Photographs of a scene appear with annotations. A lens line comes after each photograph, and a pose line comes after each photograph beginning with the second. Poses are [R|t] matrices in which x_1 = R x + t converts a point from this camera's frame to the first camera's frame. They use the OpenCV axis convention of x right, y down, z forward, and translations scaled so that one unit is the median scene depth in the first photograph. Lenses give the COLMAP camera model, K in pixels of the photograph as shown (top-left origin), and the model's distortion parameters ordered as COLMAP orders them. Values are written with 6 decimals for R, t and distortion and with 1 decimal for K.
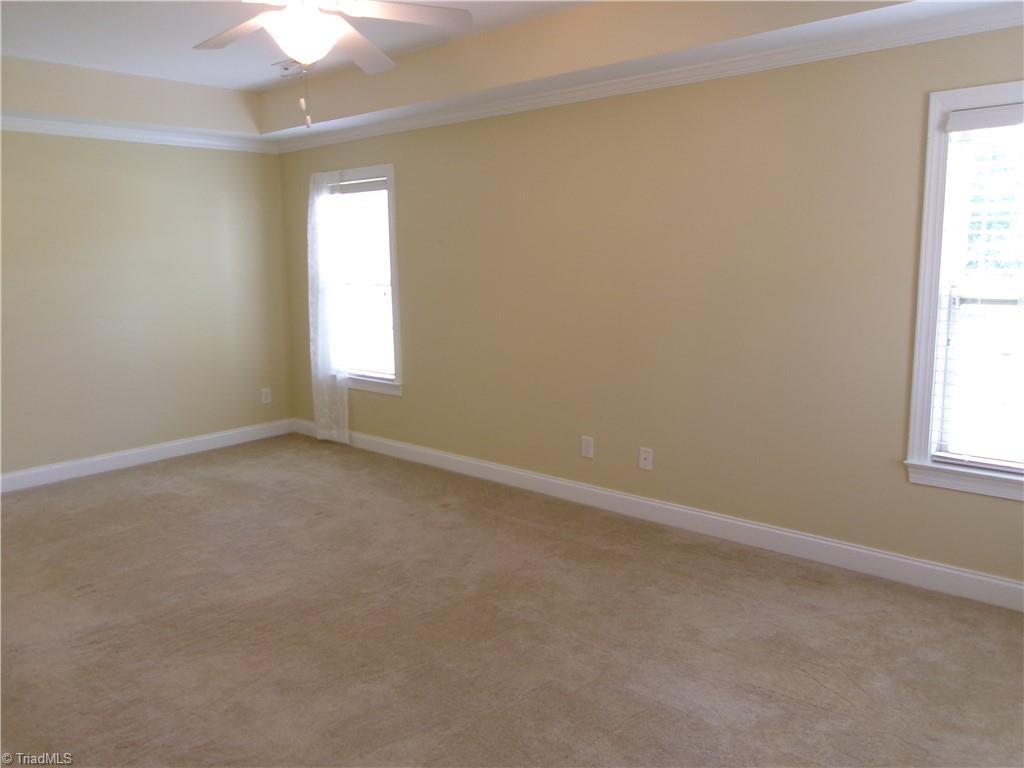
lens RADIAL K [[798.1, 0, 507.7], [0, 798.1, 379.3], [0, 0, 1]] dist [0.001612, -0.002222]
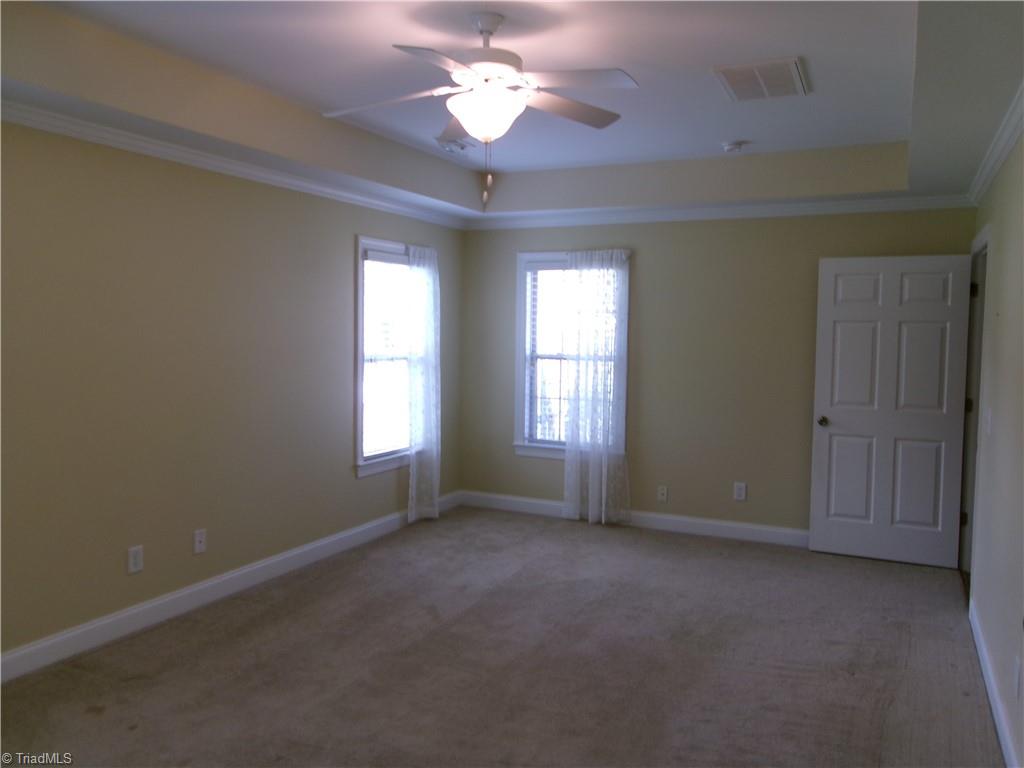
lens RADIAL K [[798.1, 0, 507.7], [0, 798.1, 379.3], [0, 0, 1]] dist [0.001612, -0.002222]
pose [[-0.271477, -0.044874, 0.961398, -1.104674], [0.149503, 0.984821, 0.088184, -0.159377], [-0.950762, 0.167672, -0.260648, 1.142085]]
